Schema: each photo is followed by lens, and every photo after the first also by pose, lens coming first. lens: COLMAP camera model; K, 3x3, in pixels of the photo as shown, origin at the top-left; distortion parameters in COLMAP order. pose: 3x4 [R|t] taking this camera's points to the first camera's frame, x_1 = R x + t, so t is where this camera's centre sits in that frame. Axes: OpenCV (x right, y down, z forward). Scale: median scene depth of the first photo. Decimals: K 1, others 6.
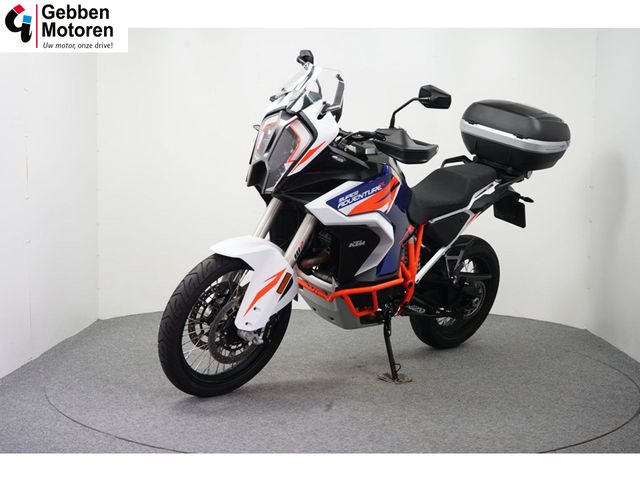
lens RADIAL K [[835.0, 0, 320.0], [0, 835.0, 240.0], [0, 0, 1]] dist [-0.004919, 0.005565]
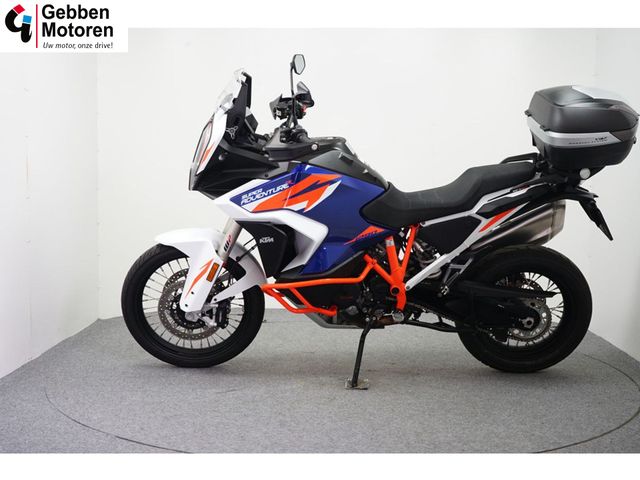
lens RADIAL K [[835.0, 0, 320.0], [0, 835.0, 240.0], [0, 0, 1]] dist [-0.004919, 0.005565]
pose [[0.717625, 0.050196, -0.694618, 0.804355], [-0.057132, 0.998280, 0.013115, -0.012856], [0.694082, 0.030273, 0.719259, 0.303003]]
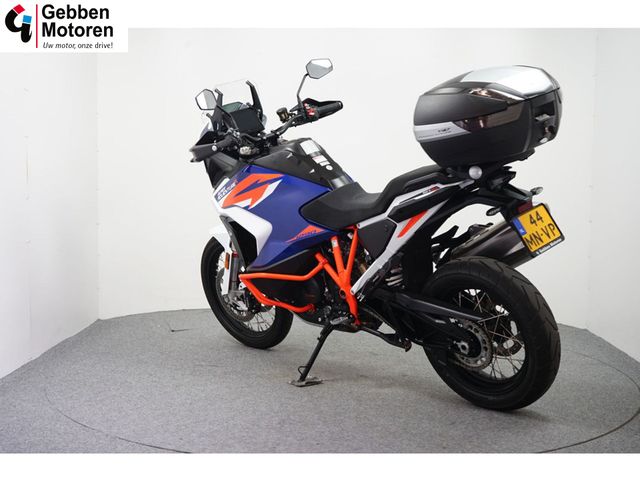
lens RADIAL K [[835.0, 0, 320.0], [0, 835.0, 240.0], [0, 0, 1]] dist [-0.004919, 0.005565]
pose [[-0.003247, 0.065046, -0.997877, 1.177230], [-0.094847, 0.993364, 0.065060, -0.071890], [0.995487, 0.094857, 0.002944, 1.114224]]
